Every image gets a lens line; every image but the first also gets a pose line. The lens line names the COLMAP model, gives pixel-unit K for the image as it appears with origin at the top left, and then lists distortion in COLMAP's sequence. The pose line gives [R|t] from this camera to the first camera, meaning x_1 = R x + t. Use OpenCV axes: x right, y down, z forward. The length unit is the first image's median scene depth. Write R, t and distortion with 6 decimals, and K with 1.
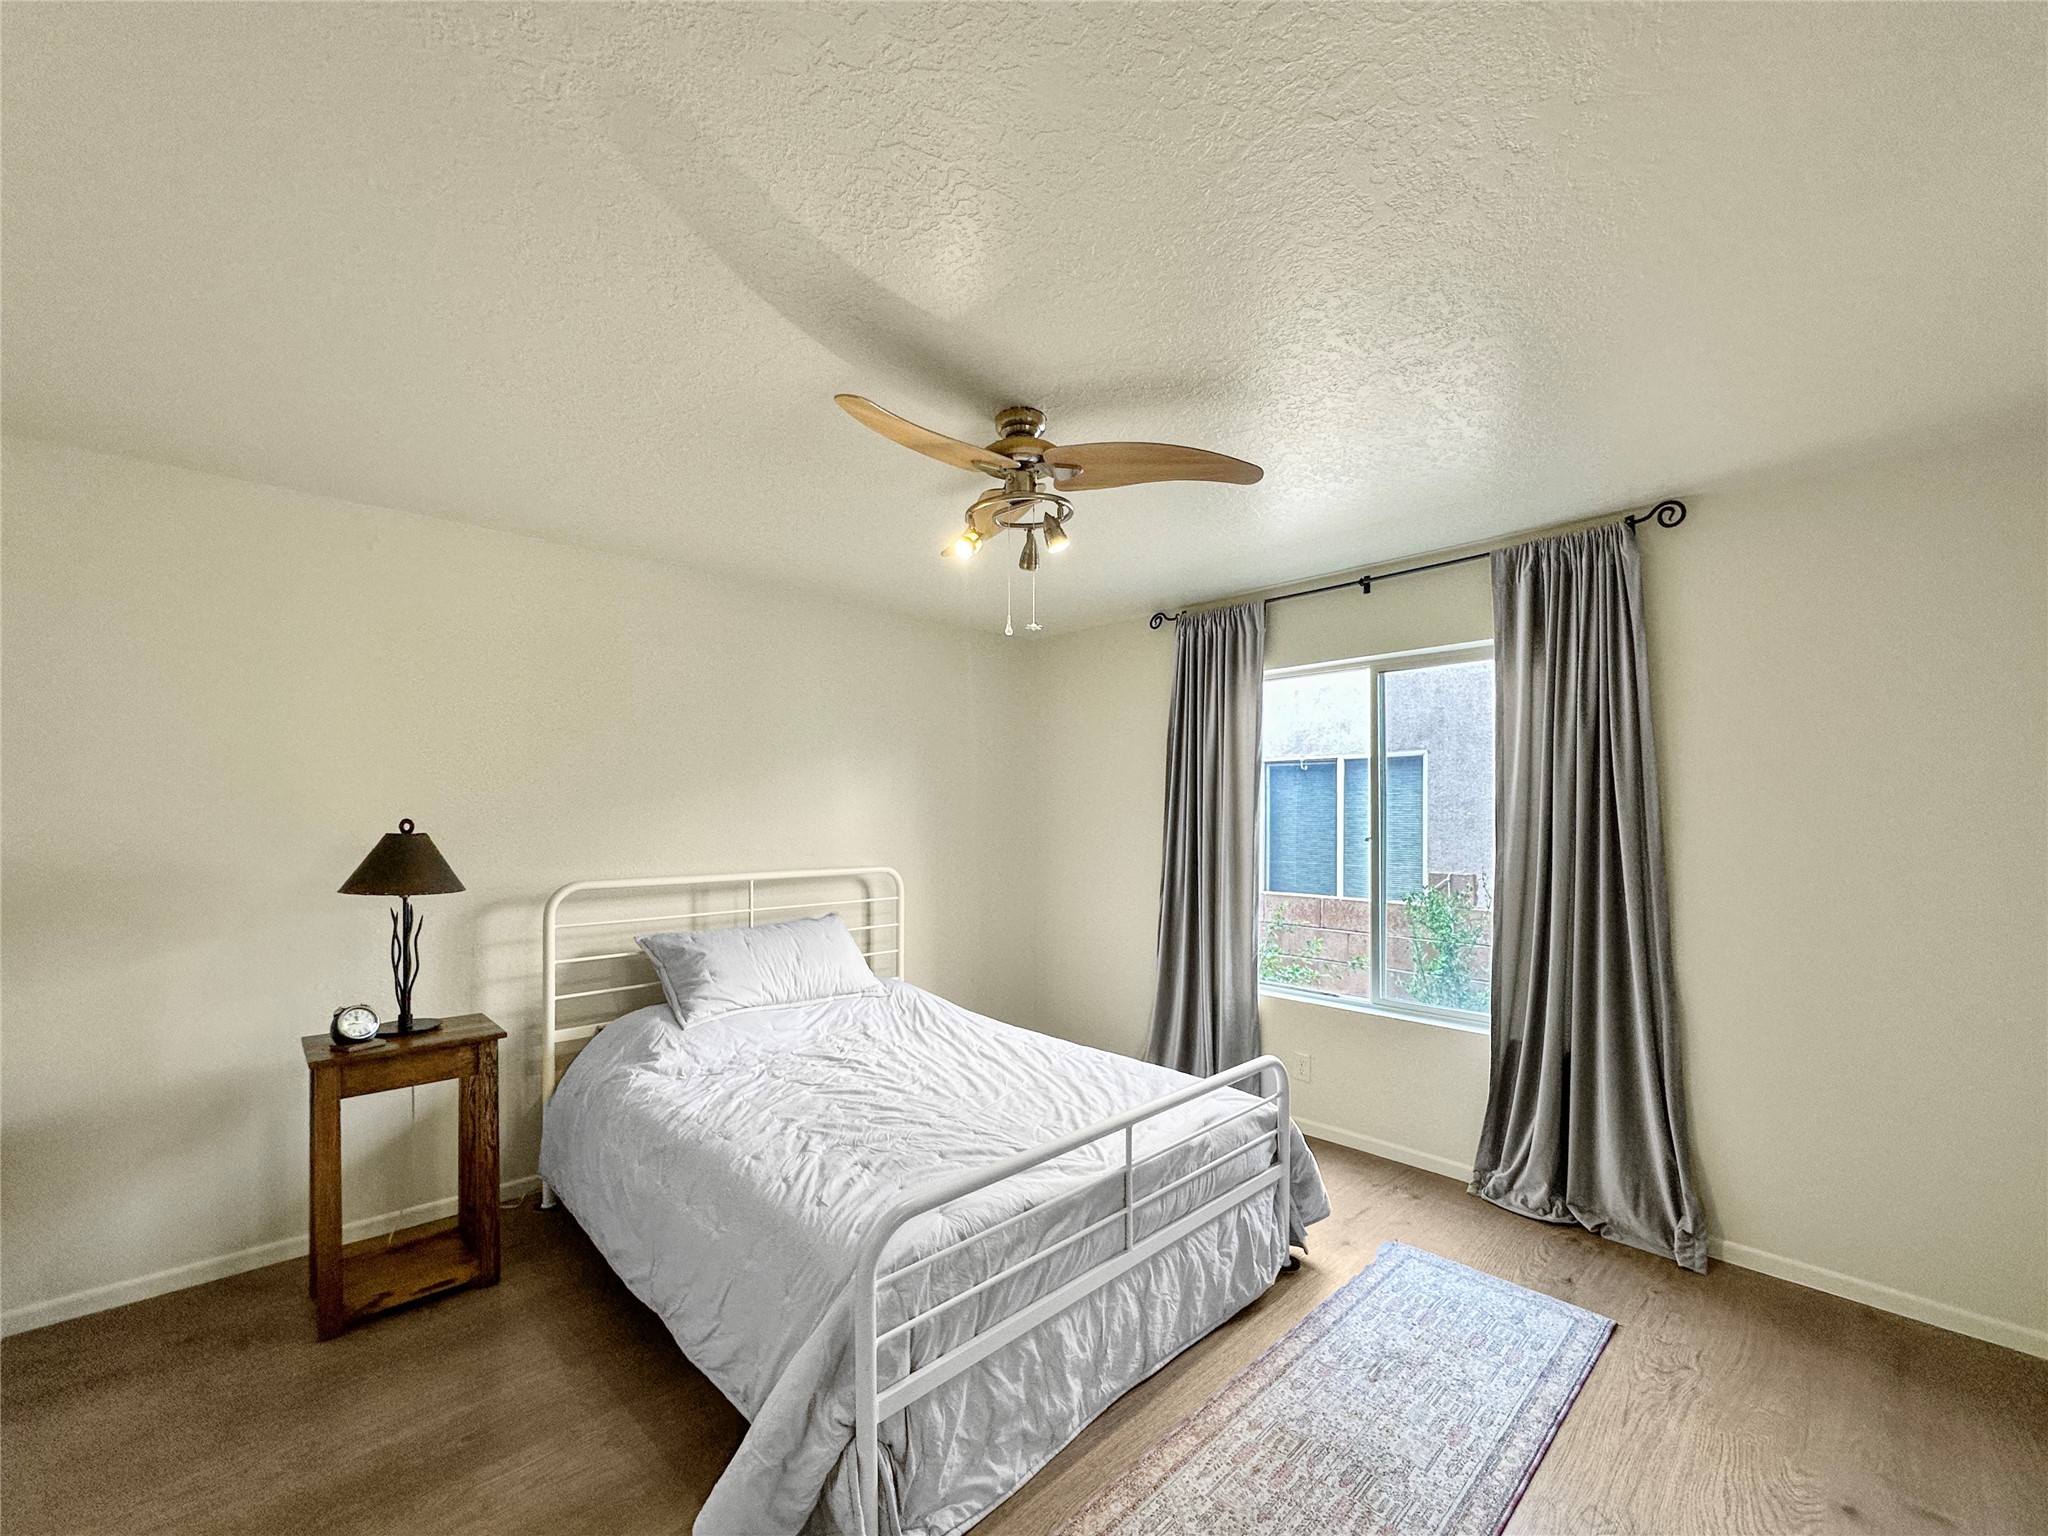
lens RADIAL K [[836.4, 0, 1024.9], [0, 836.4, 791.2], [0, 0, 1]] dist [-0.002777, -0.000353]
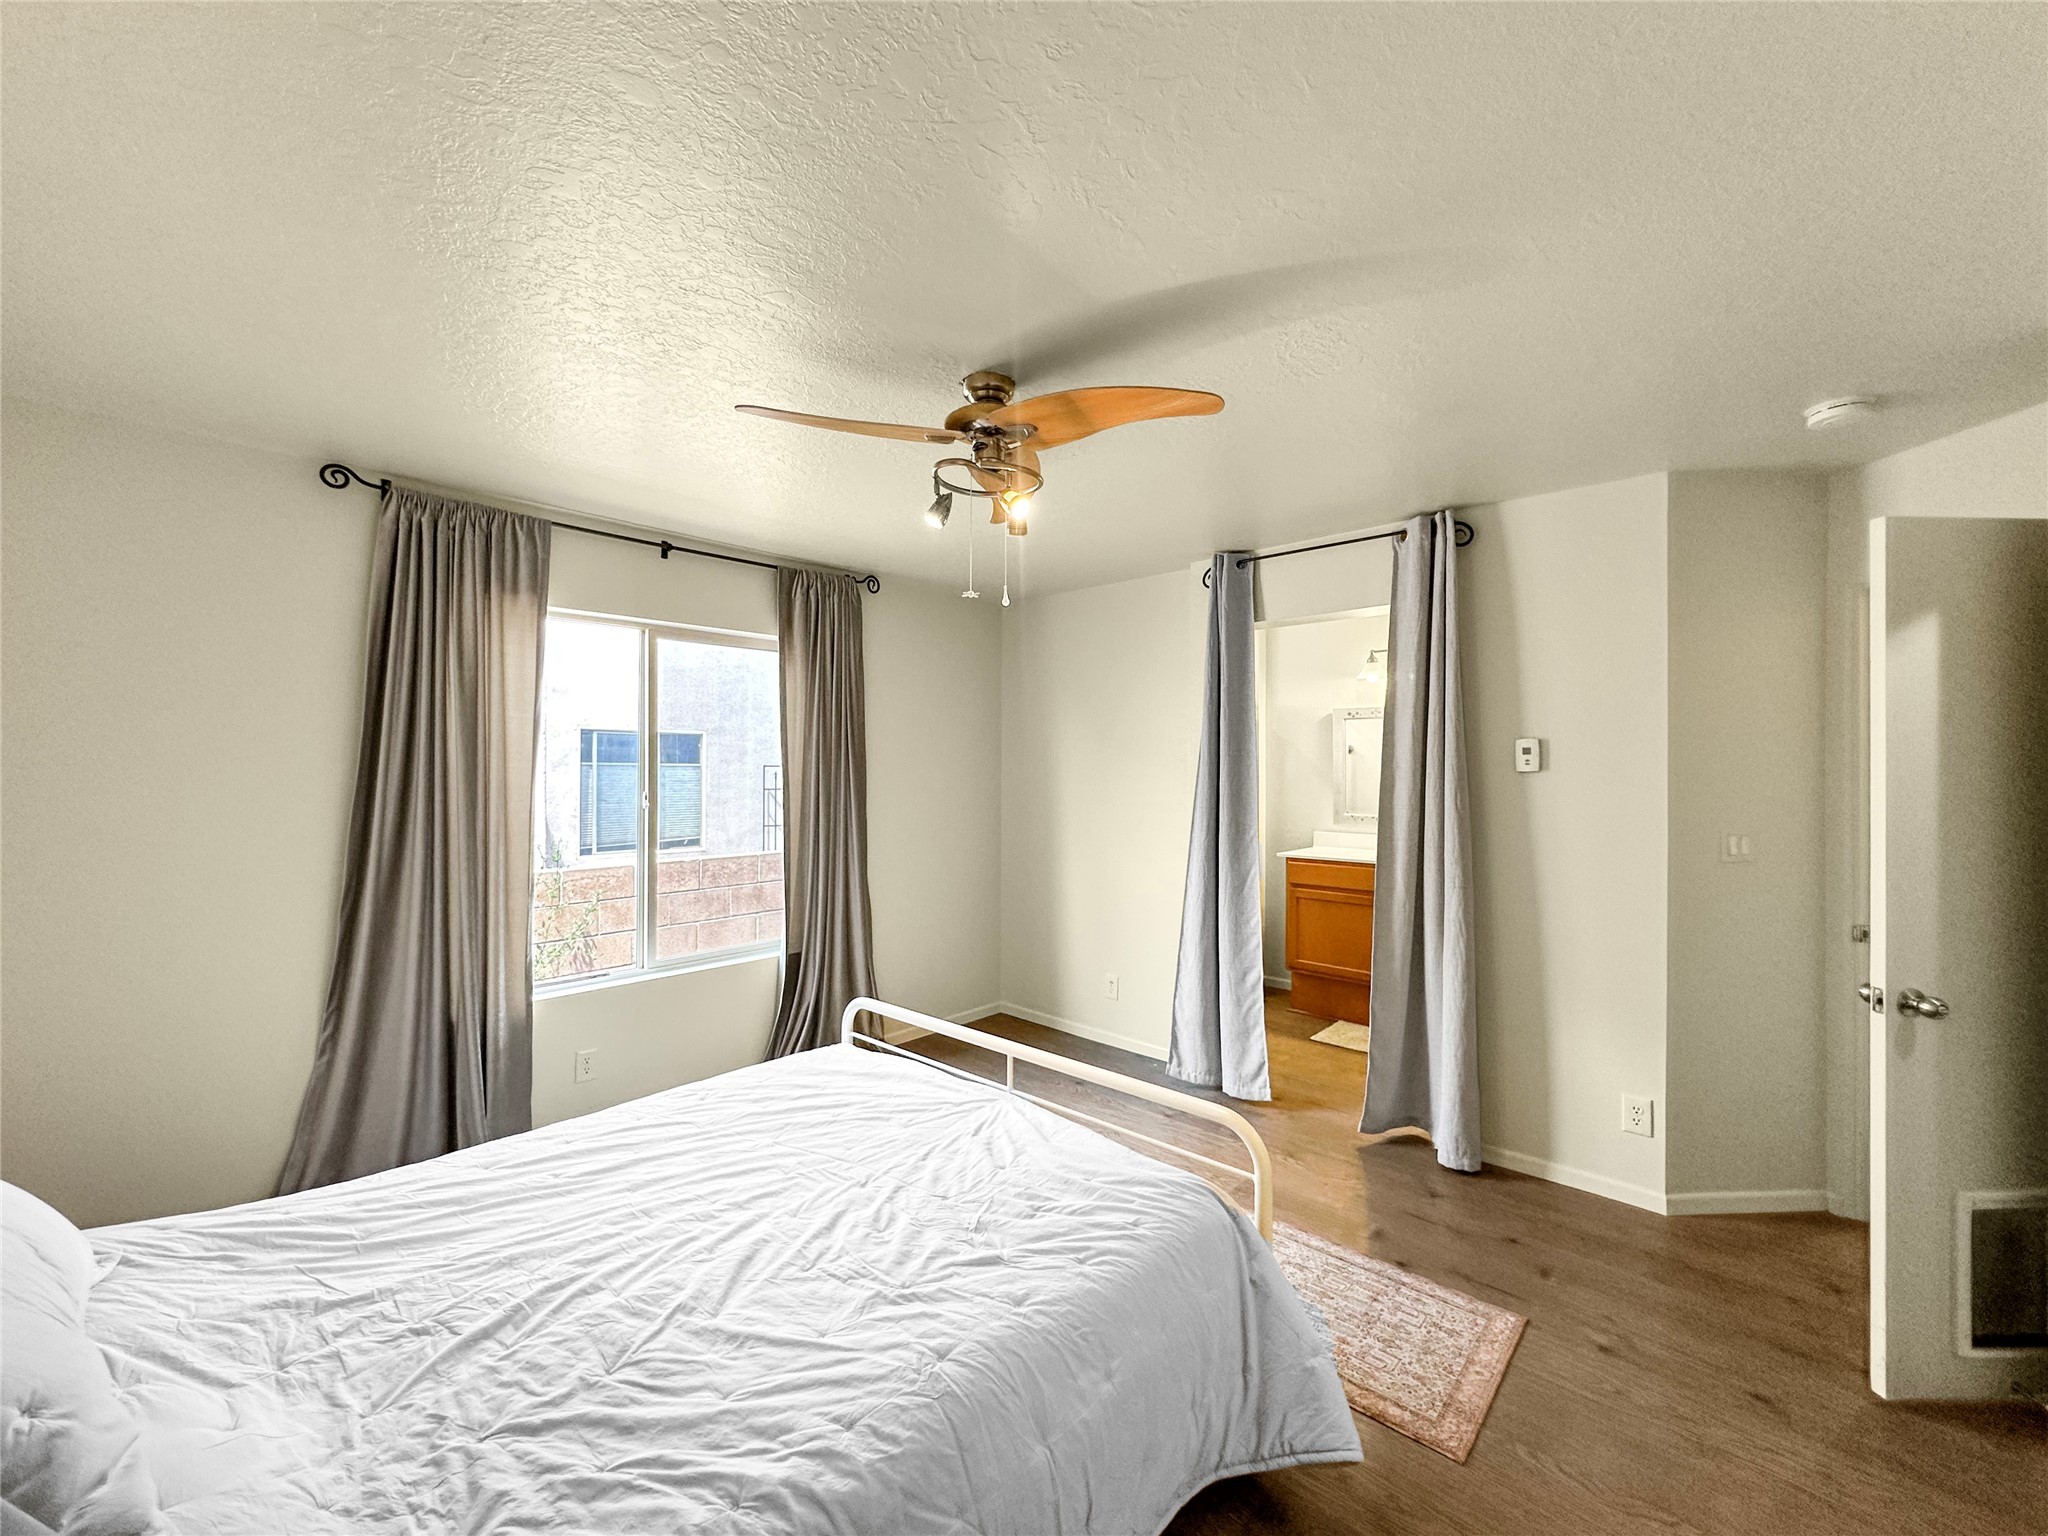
lens RADIAL K [[818.2, 0, 1015.4], [0, 818.2, 762.1], [0, 0, 1]] dist [0.000478, -0.000075]
pose [[-0.064928, 0.004202, 0.997881, -0.802047], [-0.024592, 0.999681, -0.005809, 0.003330], [-0.997587, -0.024918, -0.064804, 0.860177]]
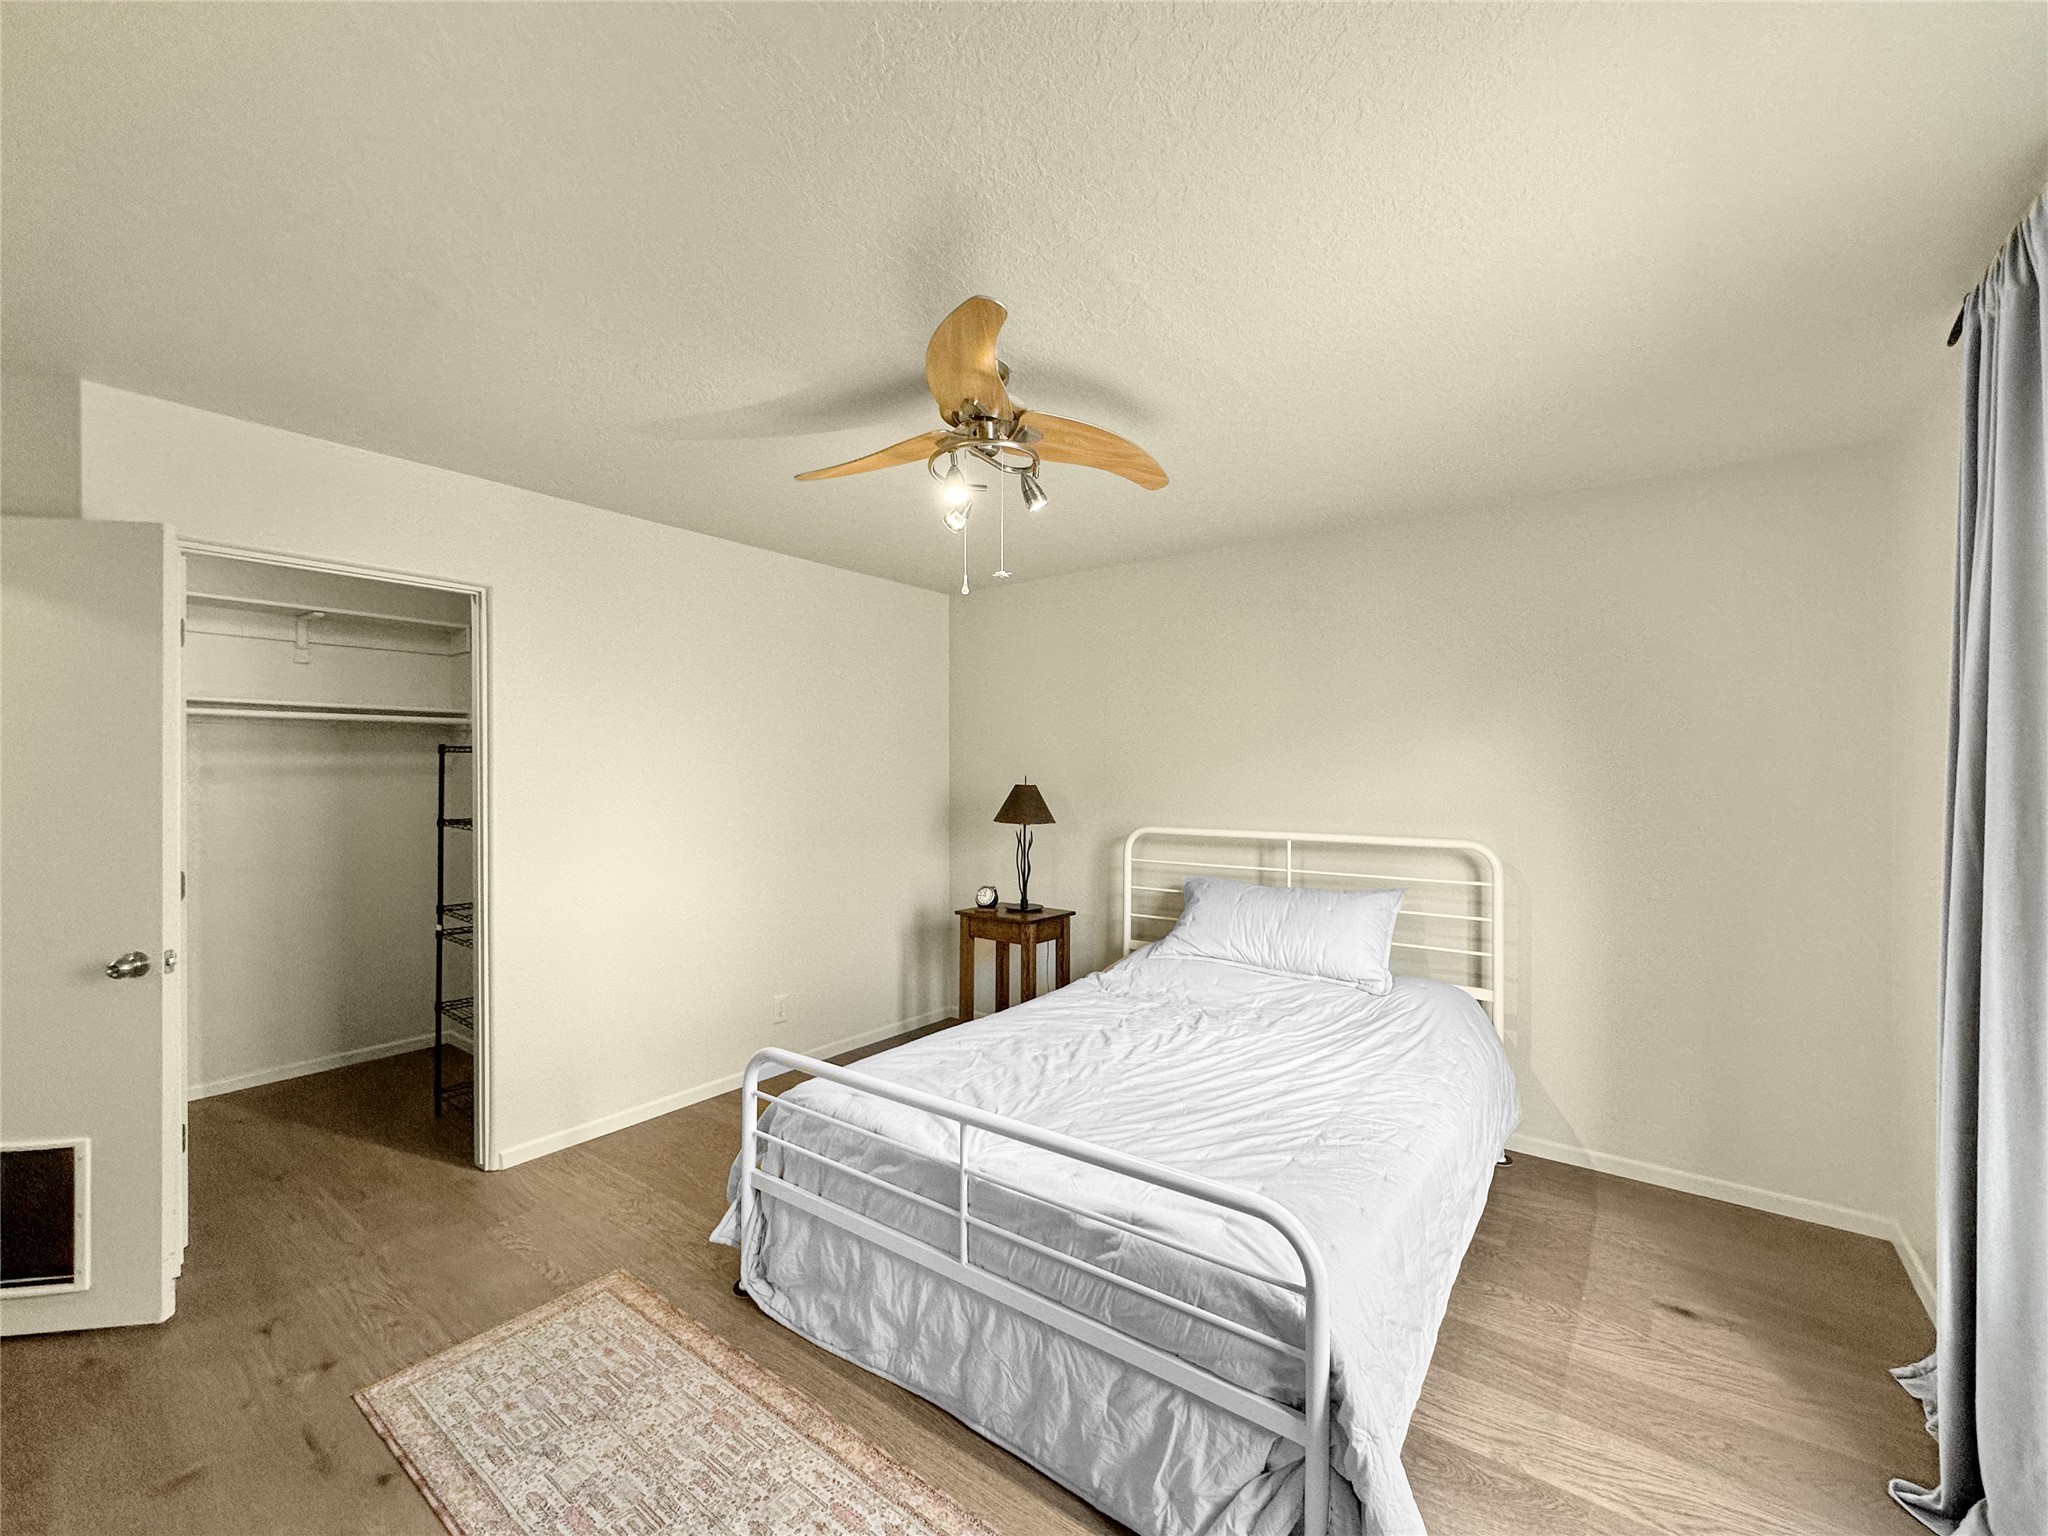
lens RADIAL K [[826.5, 0, 1026.3], [0, 826.5, 754.4], [0, 0, 1]] dist [-0.001342, 0.000263]
pose [[0.170654, -0.023507, -0.985051, 0.803463], [0.023555, 0.999527, -0.019772, 0.024248], [0.985050, -0.019829, 0.171127, 0.737936]]
